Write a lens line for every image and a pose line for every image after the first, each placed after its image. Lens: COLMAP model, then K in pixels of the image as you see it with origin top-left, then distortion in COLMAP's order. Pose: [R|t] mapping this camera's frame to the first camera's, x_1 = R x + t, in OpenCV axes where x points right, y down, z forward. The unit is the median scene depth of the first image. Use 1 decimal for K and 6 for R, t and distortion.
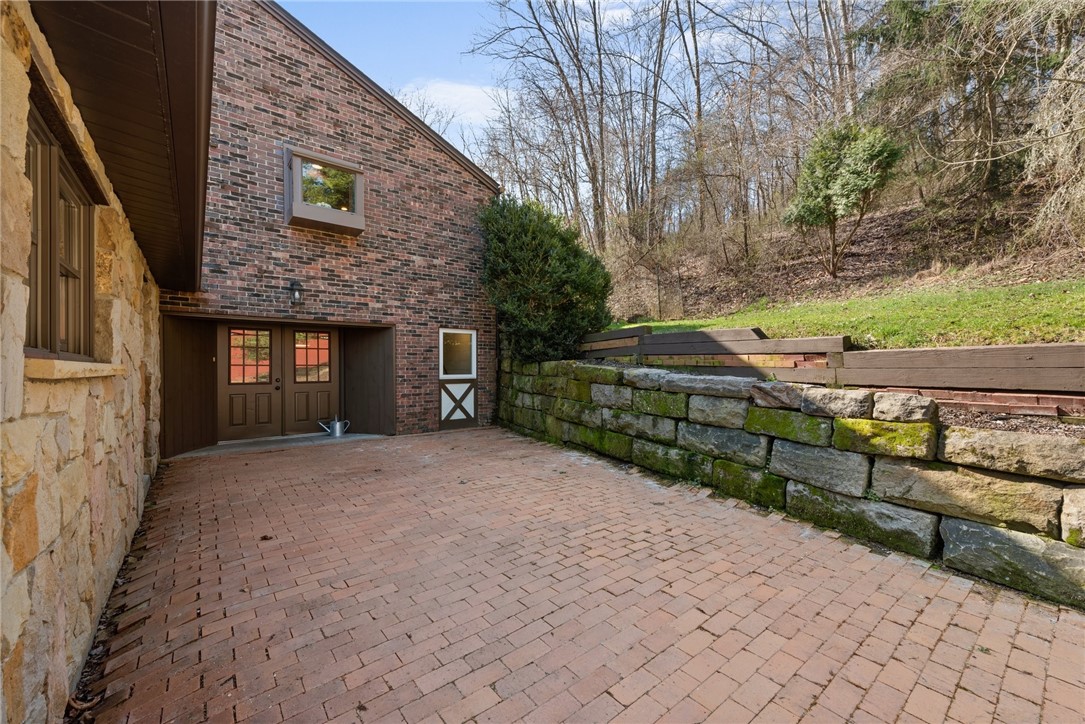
lens RADIAL K [[429.6, 0, 542.5], [0, 429.6, 362.0], [0, 0, 1]] dist [-0.001227, -0.000255]
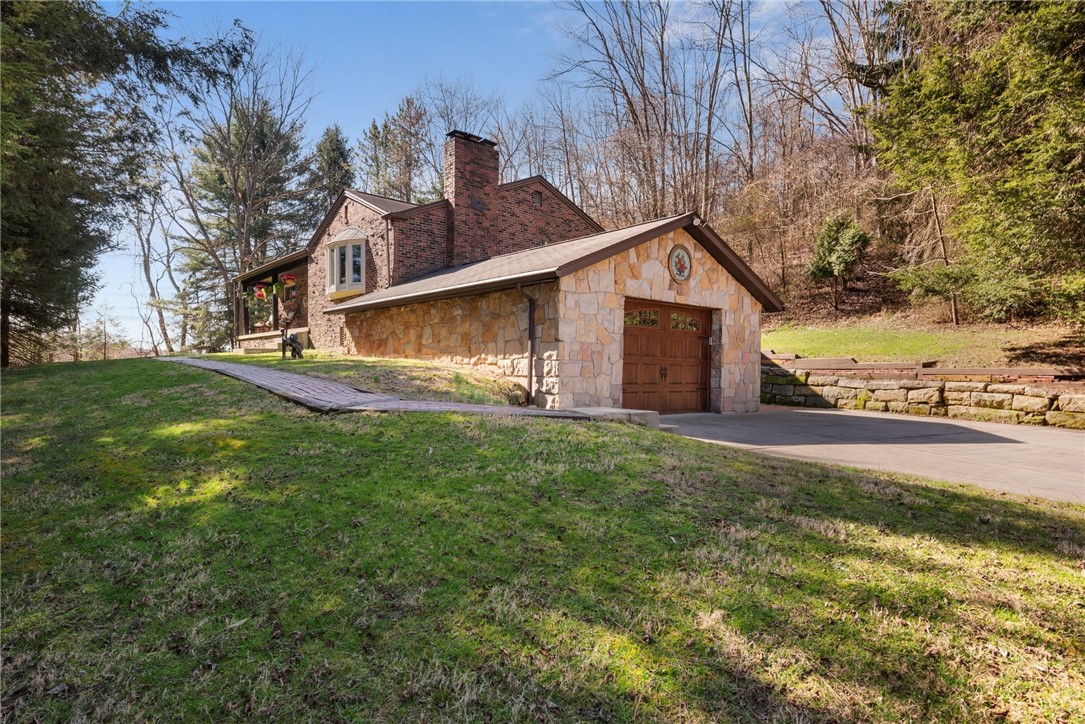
lens RADIAL K [[609.3, 0, 542.5], [0, 609.3, 362.0], [0, 0, 1]] dist [0.003555, 0.000433]
pose [[0.999373, 0.016843, 0.031159, -0.497740], [-0.016826, 0.999858, -0.000802, 0.013049], [-0.031168, 0.000277, 0.999514, -1.299825]]
